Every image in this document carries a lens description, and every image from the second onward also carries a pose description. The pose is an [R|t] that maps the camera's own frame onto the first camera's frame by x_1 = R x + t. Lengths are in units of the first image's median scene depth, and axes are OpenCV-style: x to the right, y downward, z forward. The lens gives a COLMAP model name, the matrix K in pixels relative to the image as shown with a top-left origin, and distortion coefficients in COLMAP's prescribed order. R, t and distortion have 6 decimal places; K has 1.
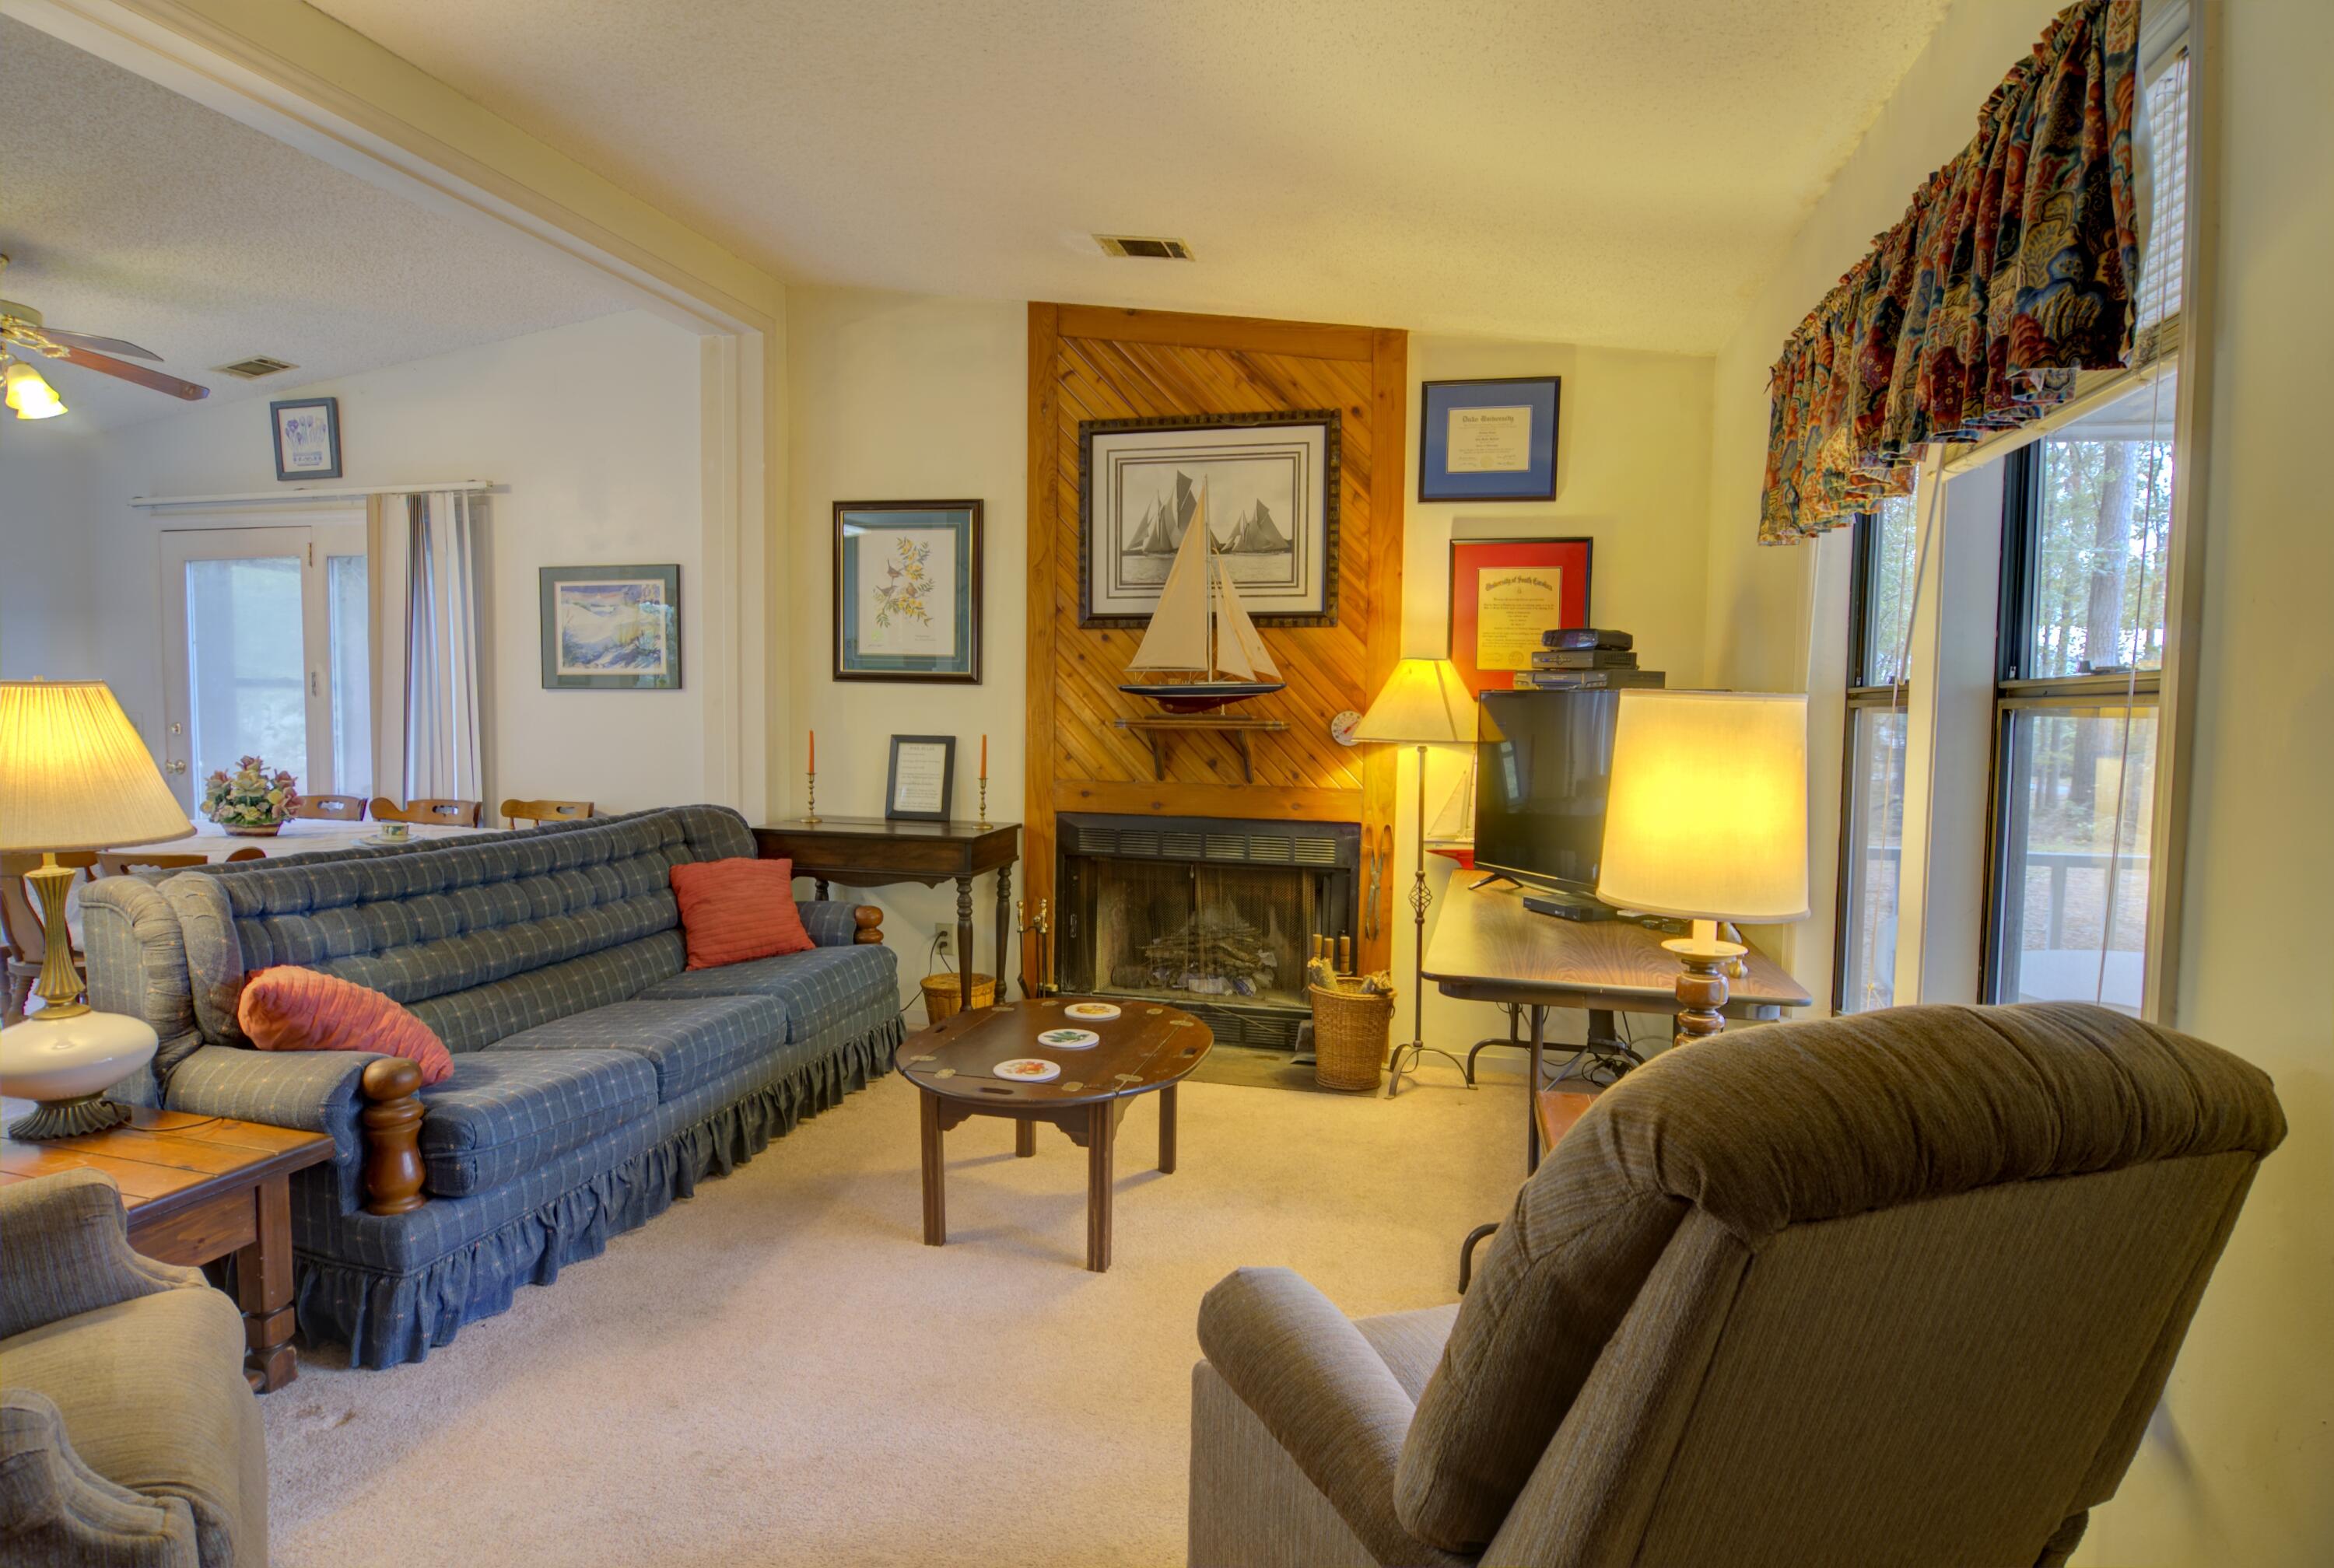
lens RADIAL K [[1257.1, 0, 1167.0], [0, 1257.1, 779.9], [0, 0, 1]] dist [-0.007724, -0.003945]
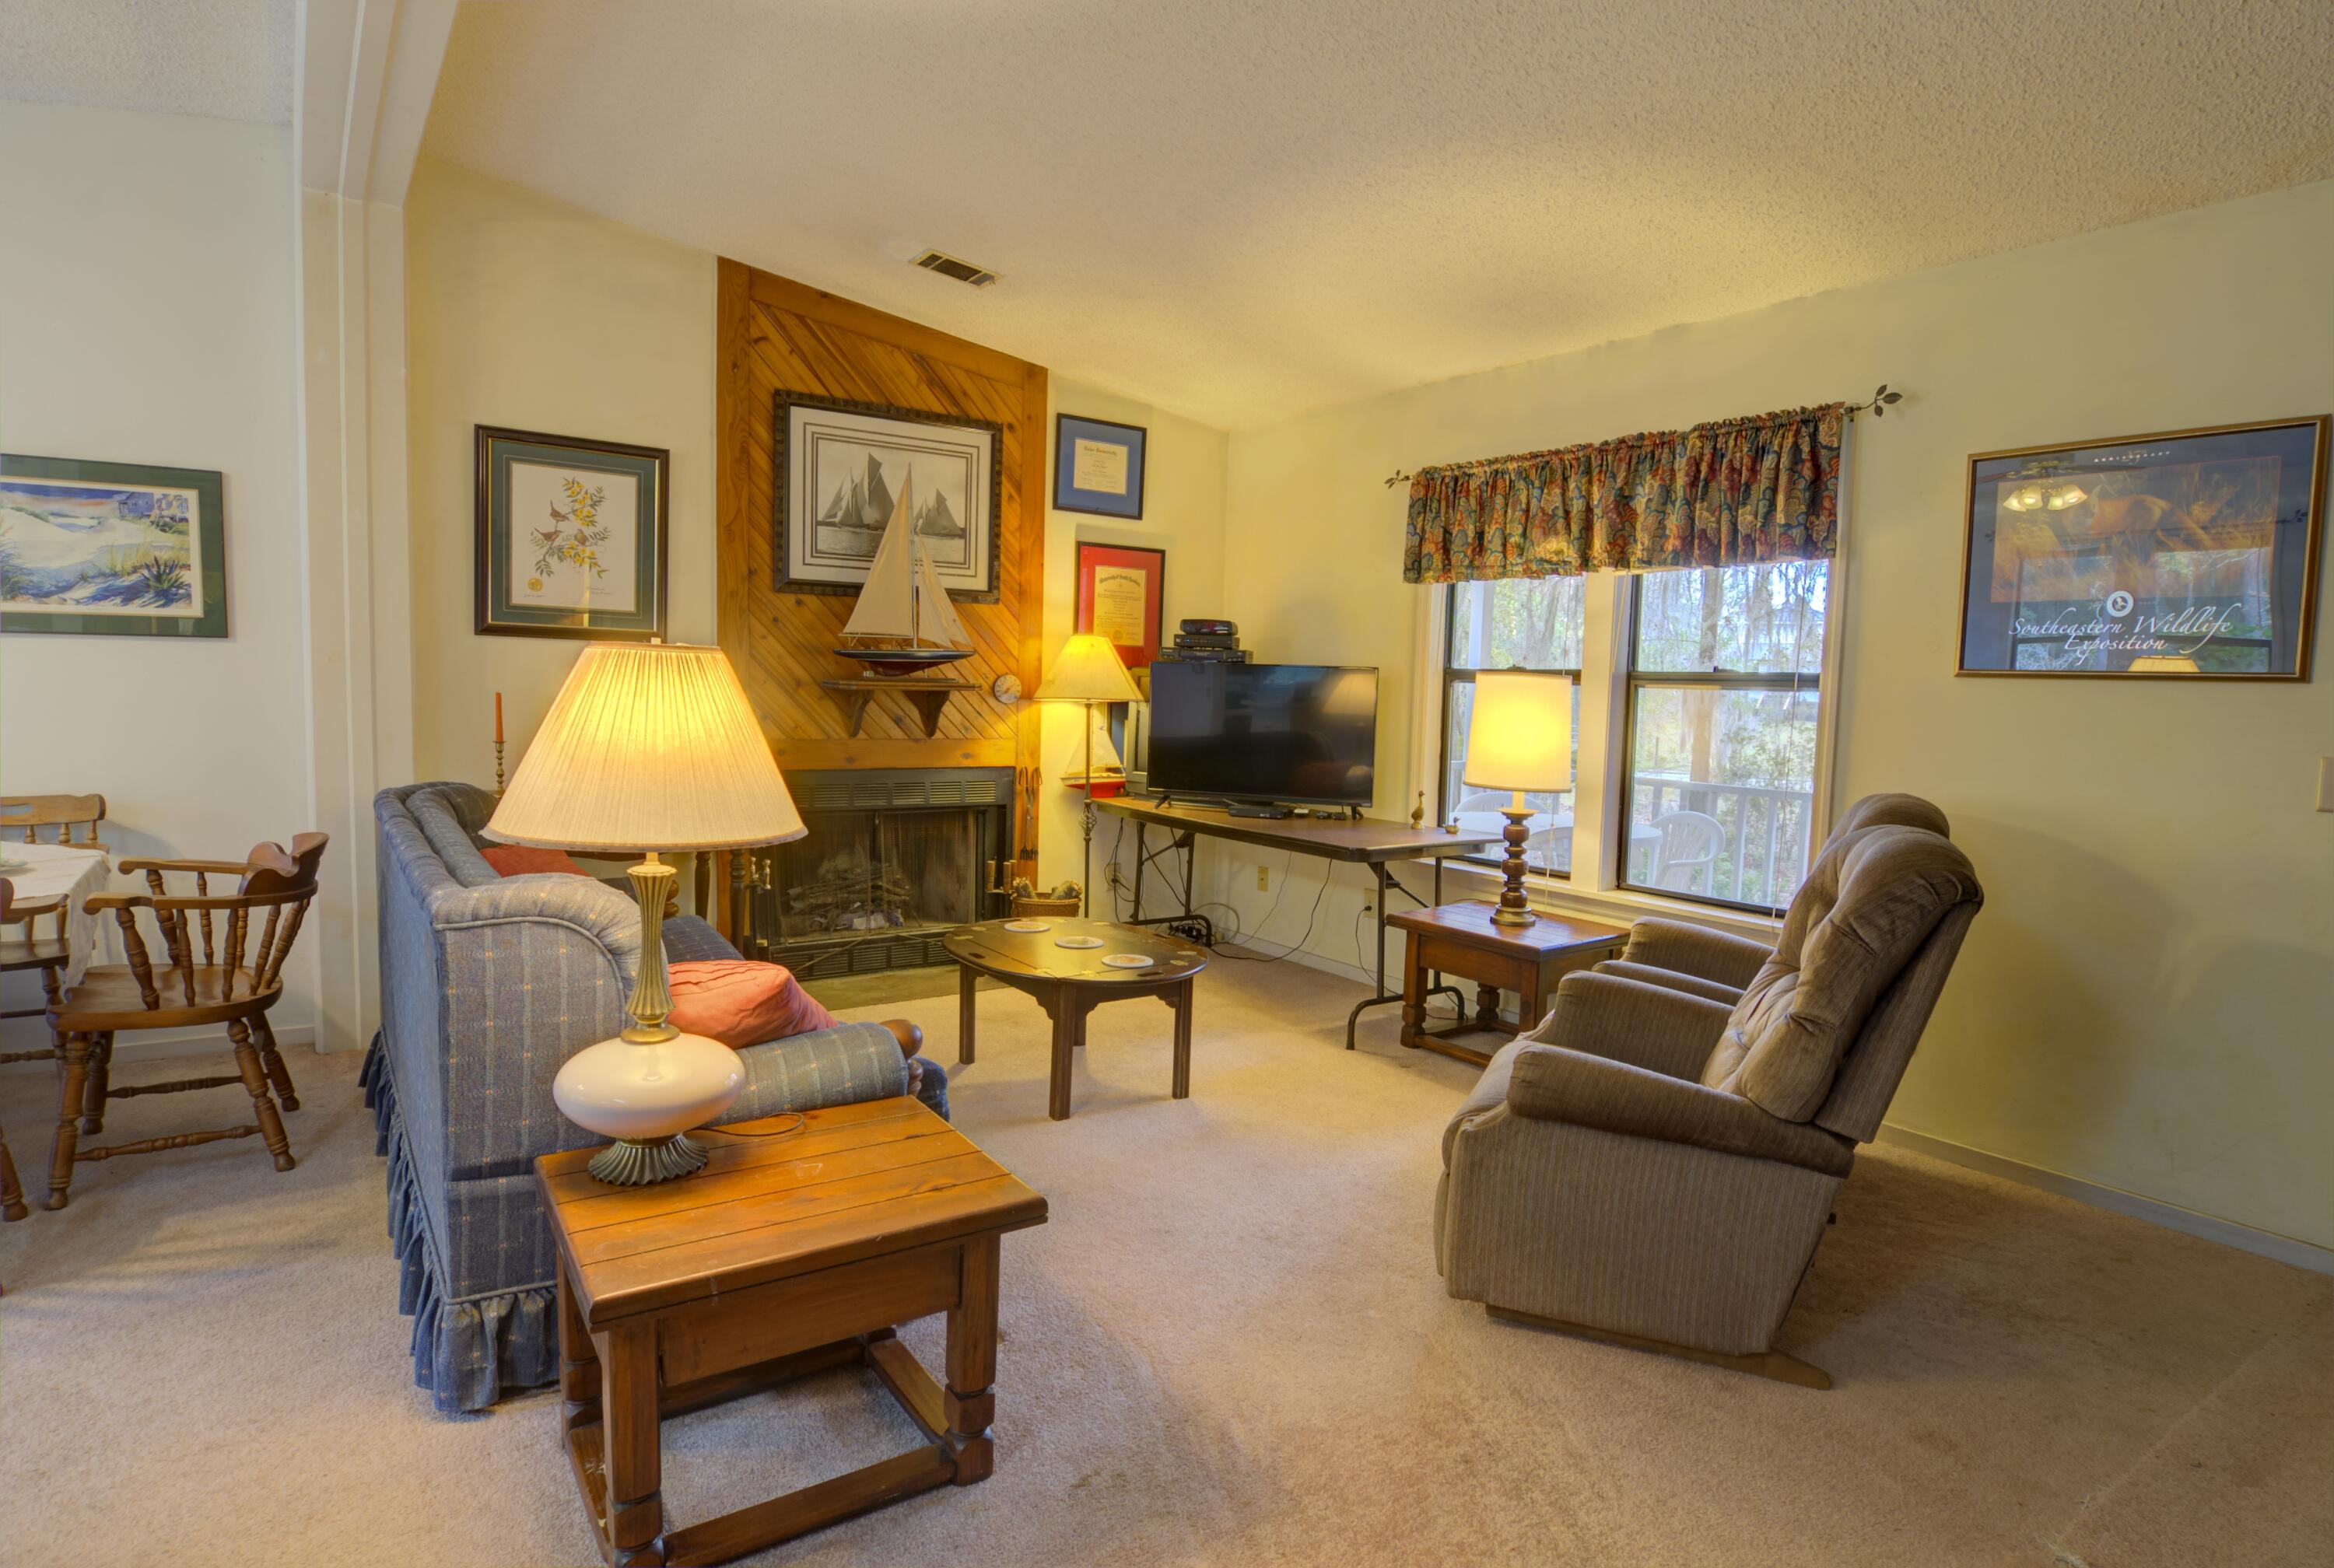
lens RADIAL K [[1257.1, 0, 1160.8], [0, 1257.1, 779.6], [0, 0, 1]] dist [-0.007724, -0.003945]
pose [[0.653284, -0.057027, 0.754963, -0.661876], [0.027484, 0.998288, 0.051625, -0.011739], [-0.756614, -0.012977, 0.653733, 0.089381]]
